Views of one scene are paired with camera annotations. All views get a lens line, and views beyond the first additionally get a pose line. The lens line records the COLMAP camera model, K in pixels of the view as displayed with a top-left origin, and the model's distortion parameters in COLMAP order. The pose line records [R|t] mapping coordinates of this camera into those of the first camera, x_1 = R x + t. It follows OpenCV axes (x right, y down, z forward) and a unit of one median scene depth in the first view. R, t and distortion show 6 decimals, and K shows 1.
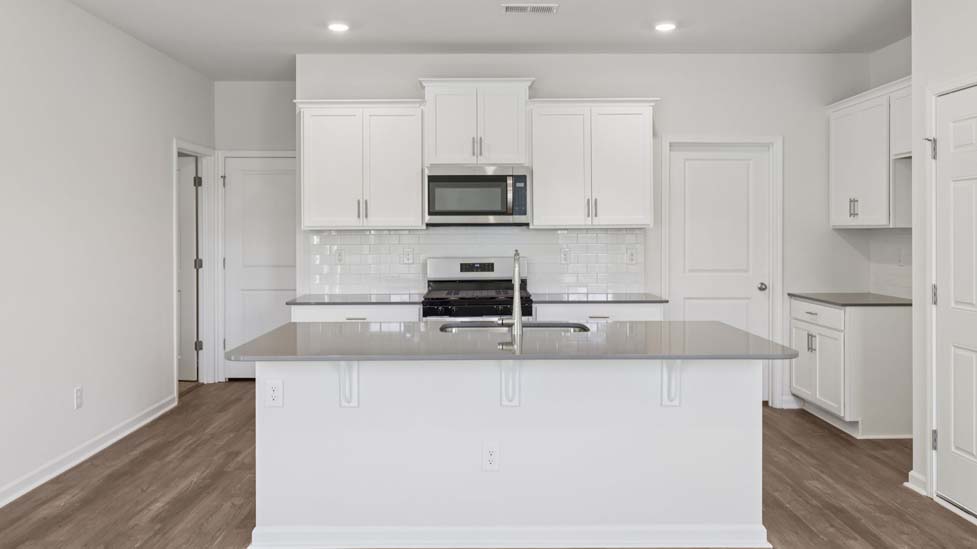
lens RADIAL K [[780.4, 0, 475.0], [0, 780.4, 233.8], [0, 0, 1]] dist [-0.013136, 0.008526]
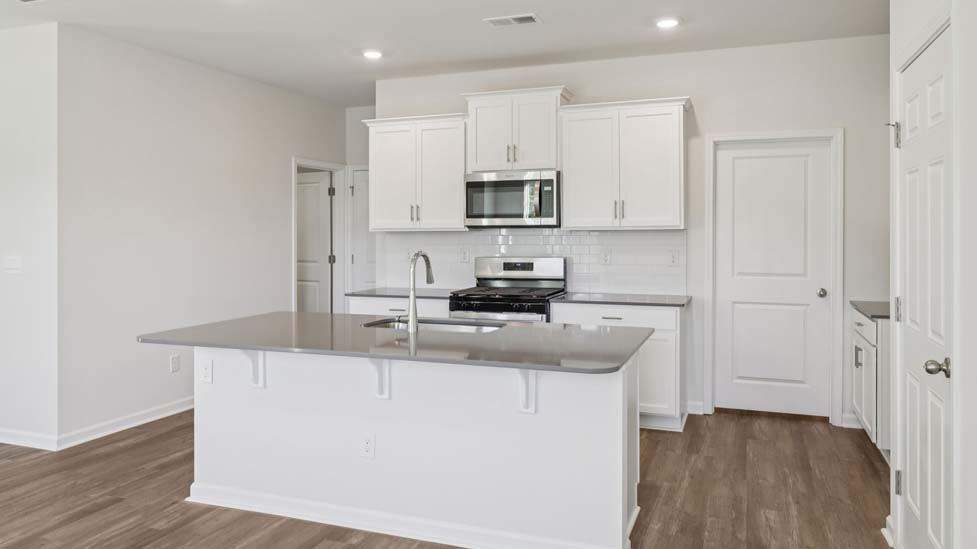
lens RADIAL K [[685.7, 0, 479.2], [0, 685.7, 233.6], [0, 0, 1]] dist [-0.008693, 0.002657]
pose [[0.934829, 0.000176, -0.355098, 0.295011], [0.000091, 1.000000, 0.000735, -0.002905], [0.355098, -0.000719, 0.934829, 0.103726]]
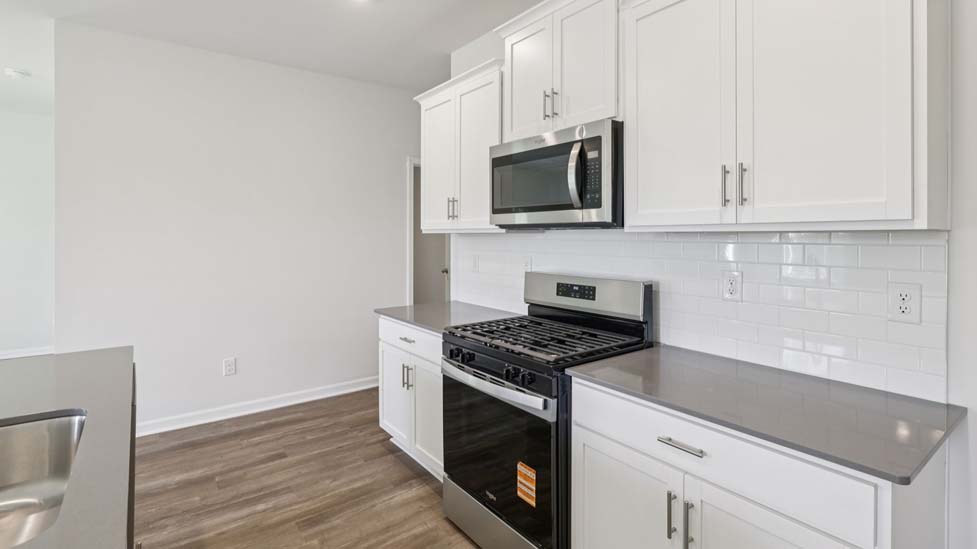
lens RADIAL K [[465.5, 0, 484.6], [0, 465.5, 238.3], [0, 0, 1]] dist [0.006028, 0.000365]
pose [[0.600096, 0.010436, -0.799860, 0.277637], [-0.004864, 0.999944, 0.009397, -0.004952], [0.799913, -0.001749, 0.600113, 0.724127]]
